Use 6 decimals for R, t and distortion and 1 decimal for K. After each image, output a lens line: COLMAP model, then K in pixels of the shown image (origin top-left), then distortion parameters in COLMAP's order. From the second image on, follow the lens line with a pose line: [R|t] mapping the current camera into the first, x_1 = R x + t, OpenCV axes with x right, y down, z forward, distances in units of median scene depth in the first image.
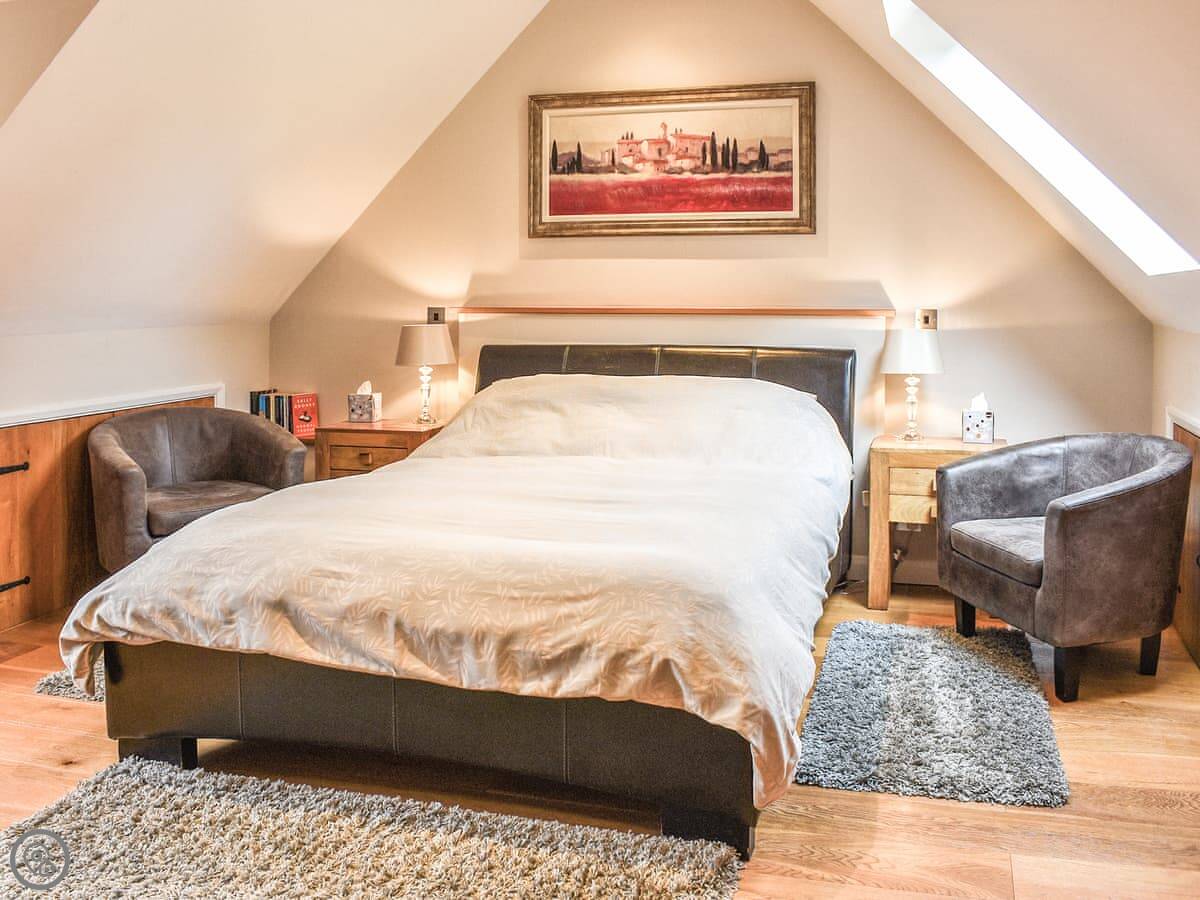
lens RADIAL K [[1024.1, 0, 600.6], [0, 1024.1, 316.6], [0, 0, 1]] dist [-0.062116, 0.000550]
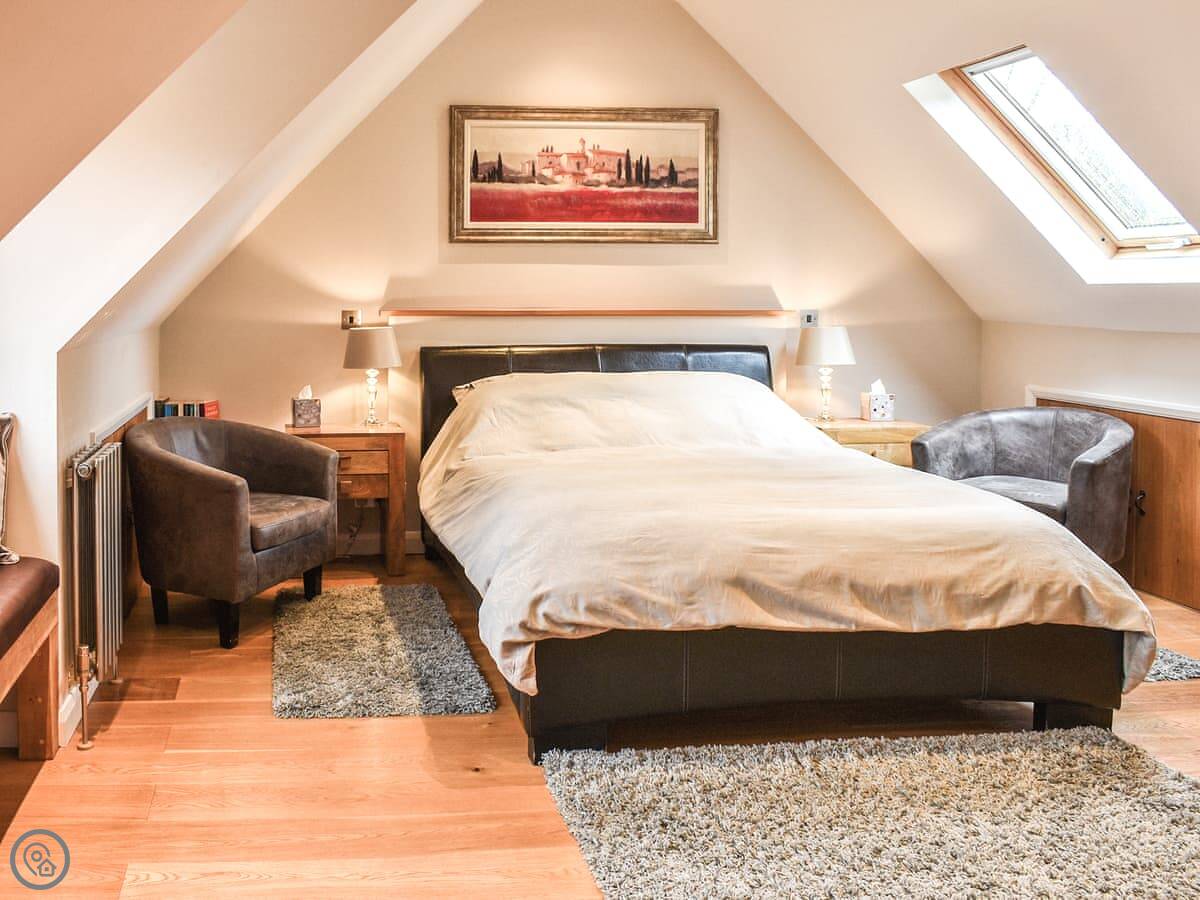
lens RADIAL K [[981.6, 0, 599.9], [0, 981.6, 313.8], [0, 0, 1]] dist [-0.049392, 0.002080]
pose [[0.946210, -0.005924, 0.323500, -0.365139], [0.007288, 0.999969, -0.003005, -0.001547], [-0.323472, 0.005201, 0.946224, 0.019843]]
